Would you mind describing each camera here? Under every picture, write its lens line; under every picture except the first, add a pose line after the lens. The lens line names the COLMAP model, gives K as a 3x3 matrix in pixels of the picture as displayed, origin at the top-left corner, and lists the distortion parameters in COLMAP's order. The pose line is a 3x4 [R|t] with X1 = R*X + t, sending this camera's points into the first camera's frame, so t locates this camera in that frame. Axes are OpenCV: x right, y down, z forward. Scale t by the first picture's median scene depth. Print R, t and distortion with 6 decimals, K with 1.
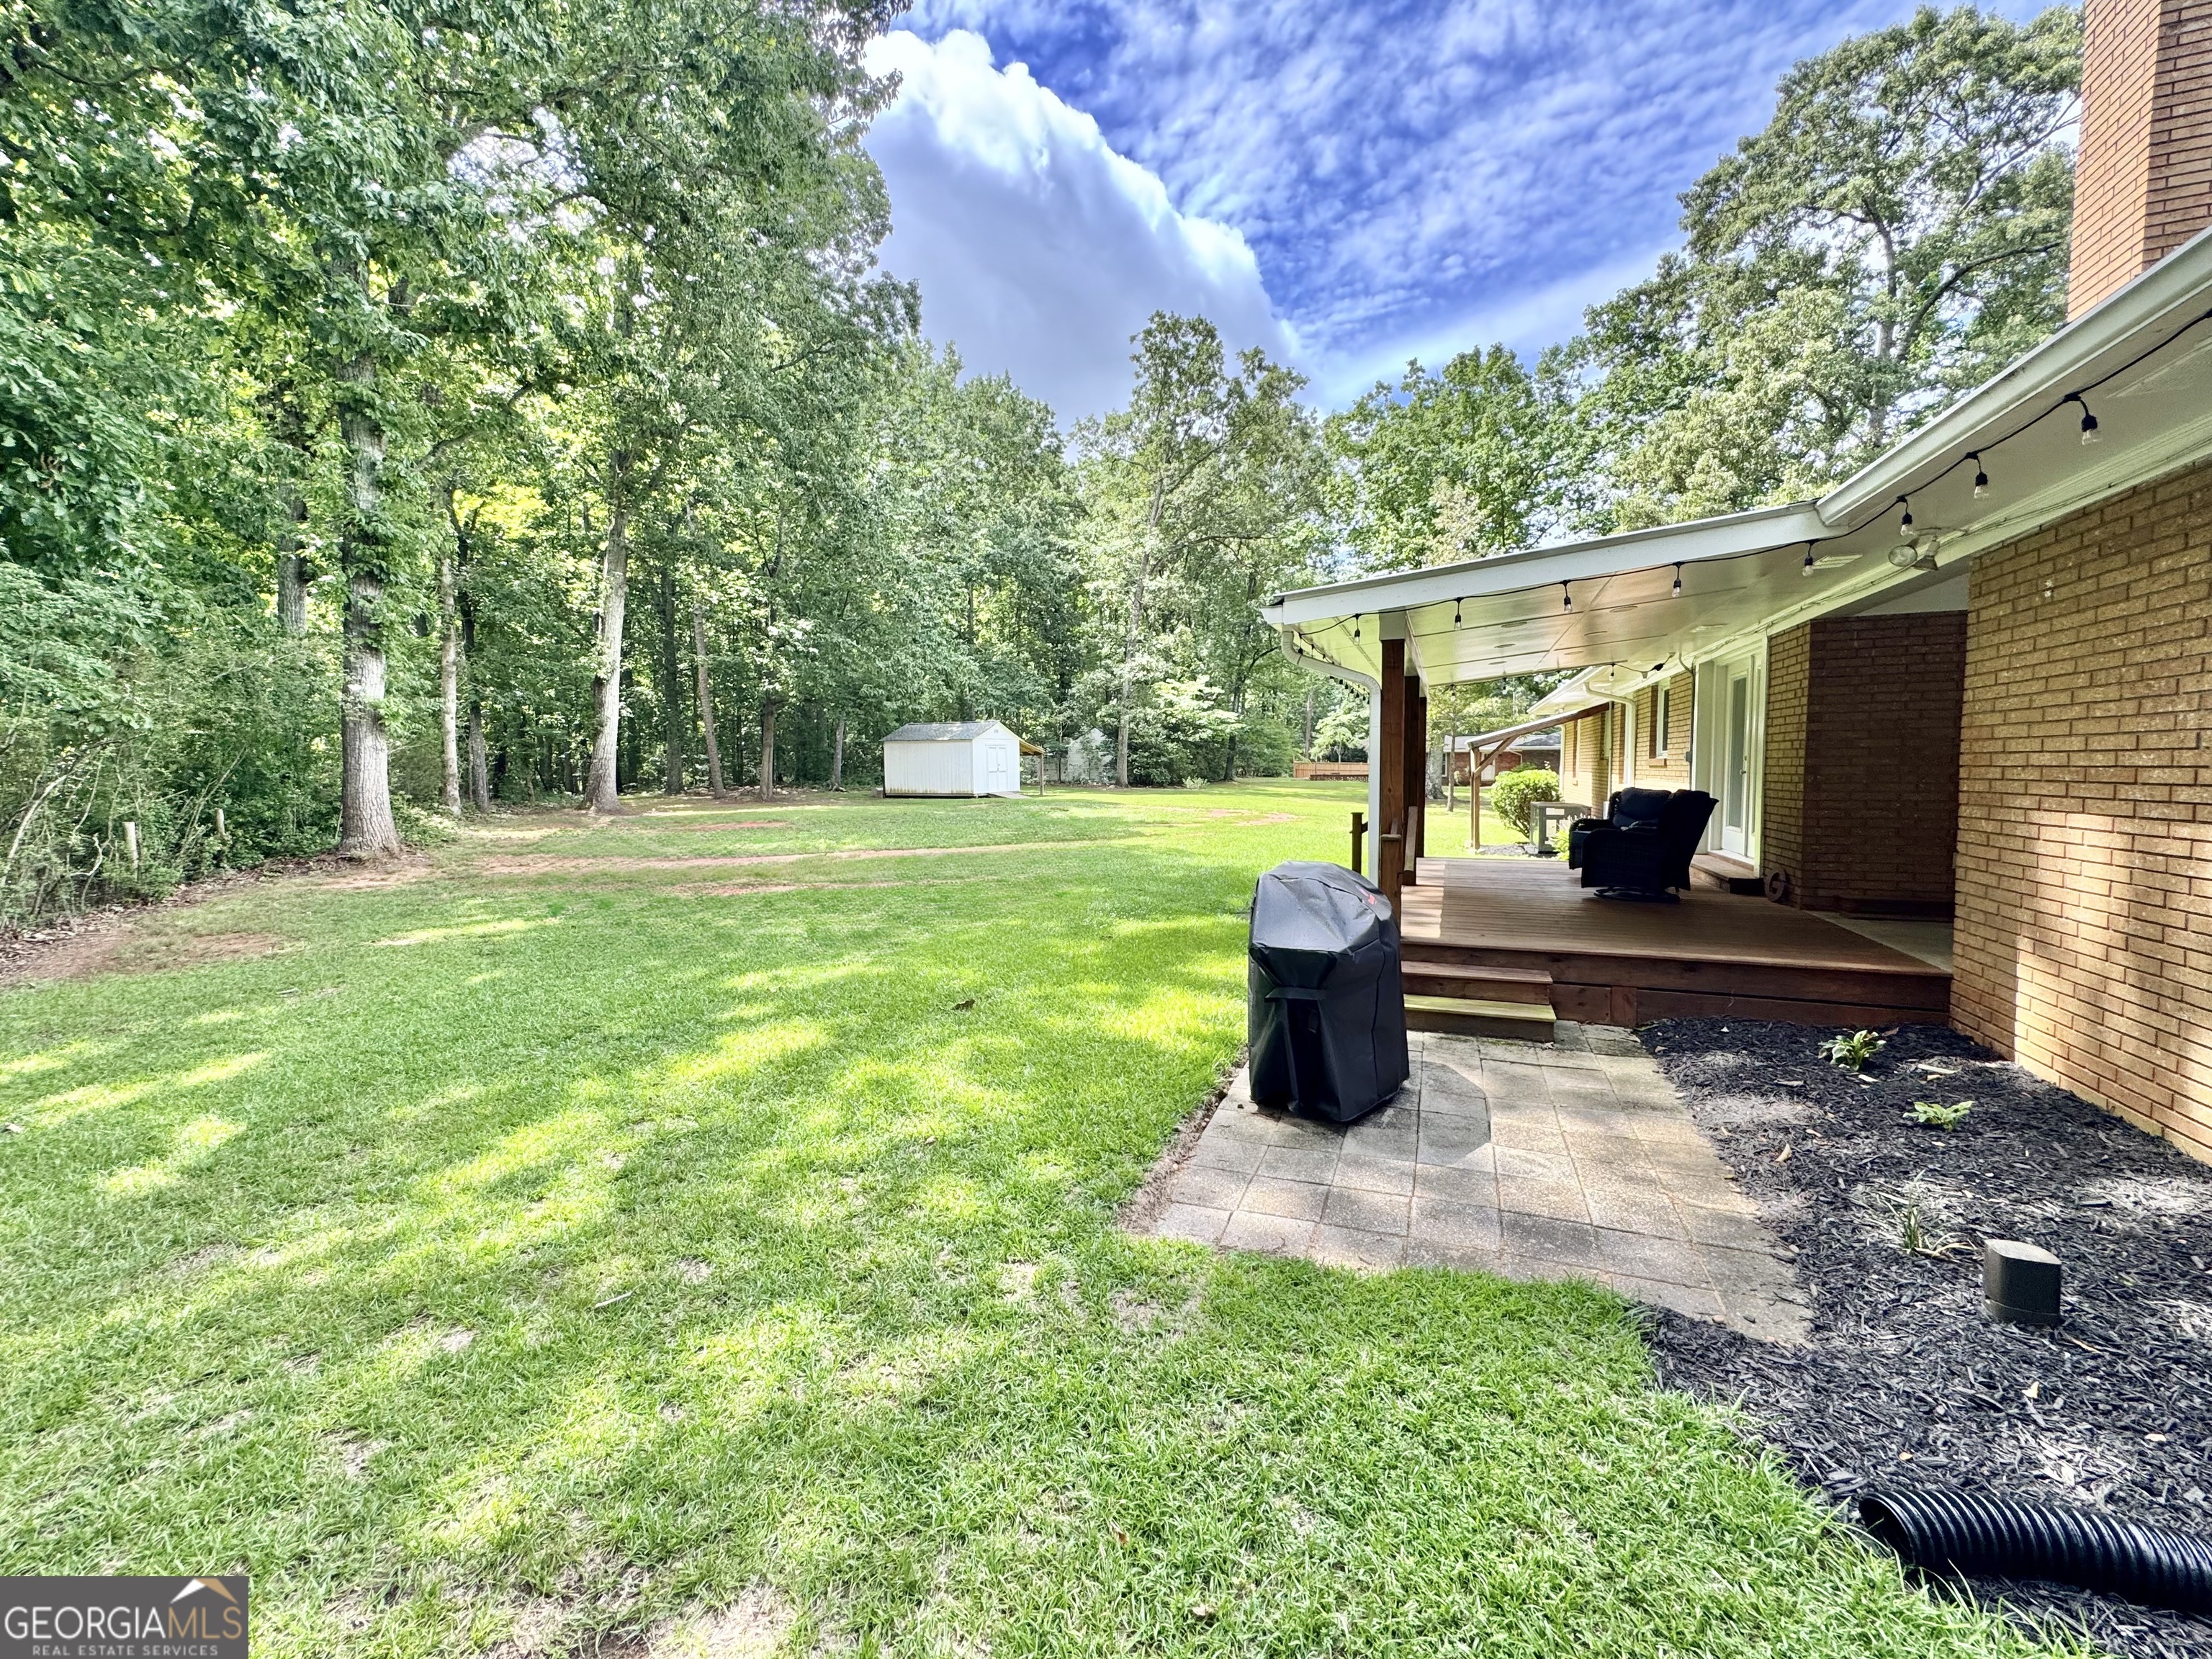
lens RADIAL K [[884.5, 0, 1104.7], [0, 884.5, 821.8], [0, 0, 1]] dist [-0.003000, 0.000407]
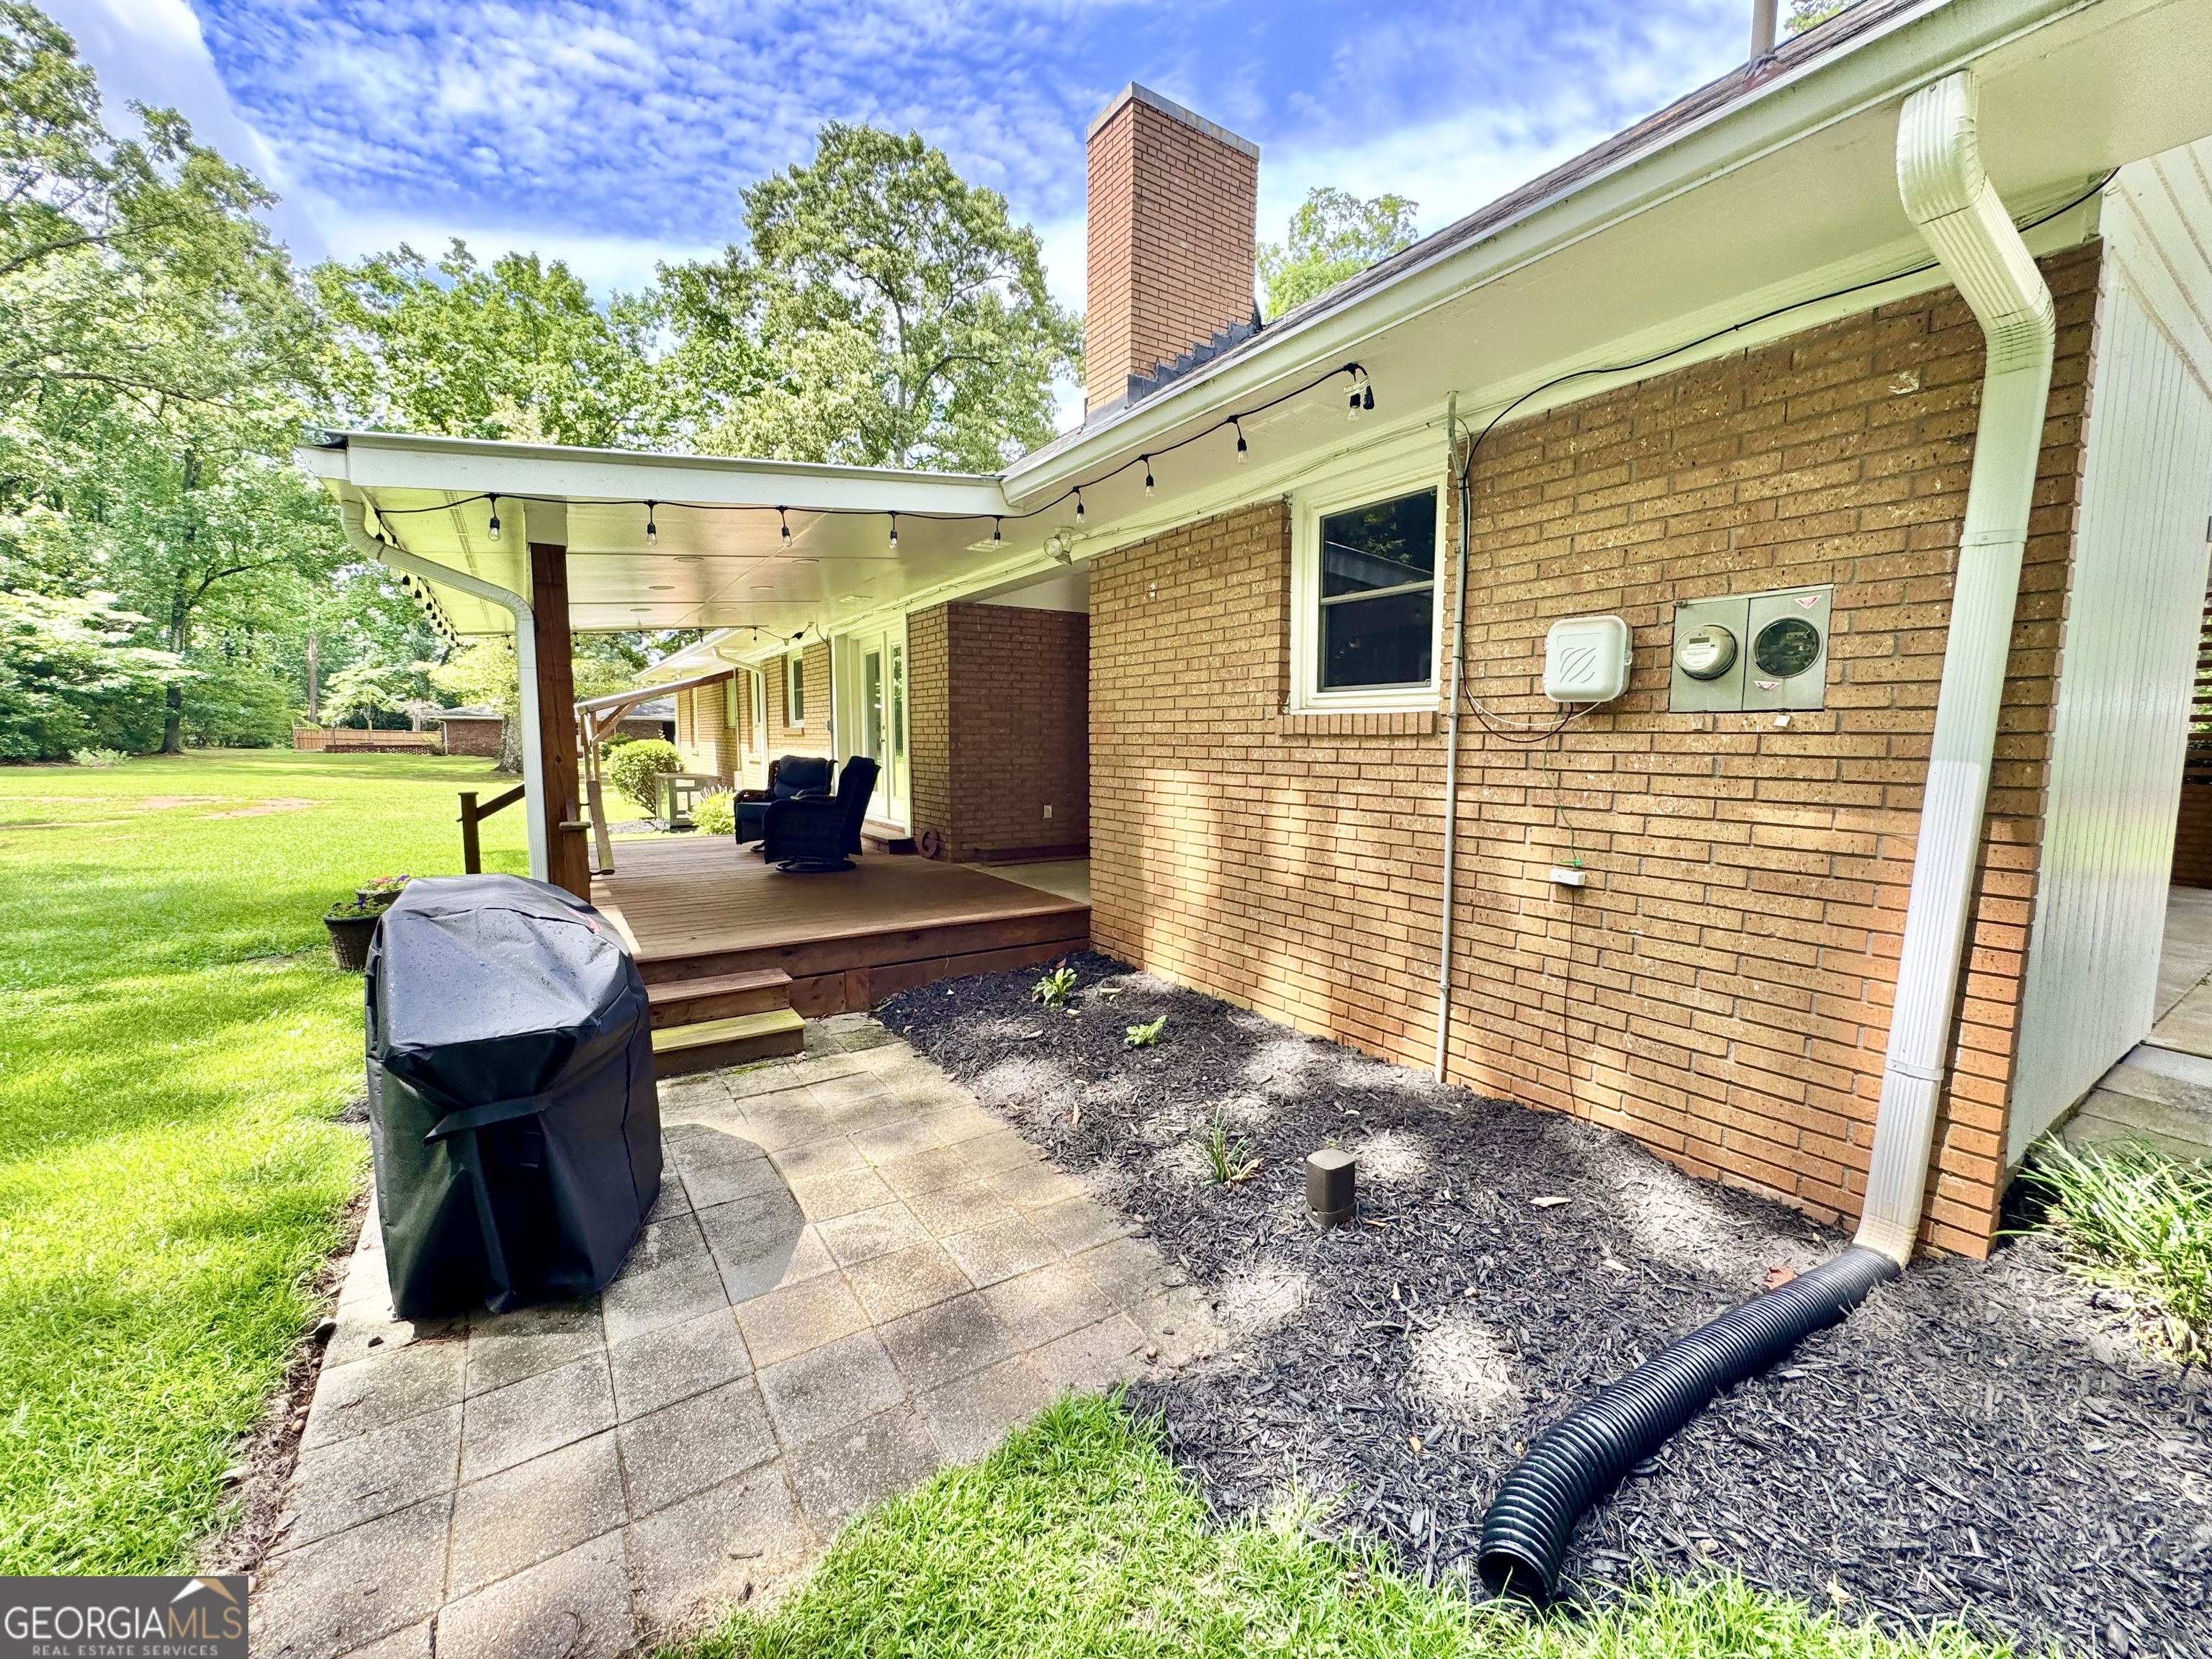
lens RADIAL K [[884.5, 0, 1104.7], [0, 884.5, 821.8], [0, 0, 1]] dist [-0.003000, 0.000407]
pose [[0.577477, -0.067561, 0.813607, -0.003416], [0.041644, 0.997710, 0.053290, -0.003402], [-0.815344, 0.003108, 0.578968, 0.151019]]
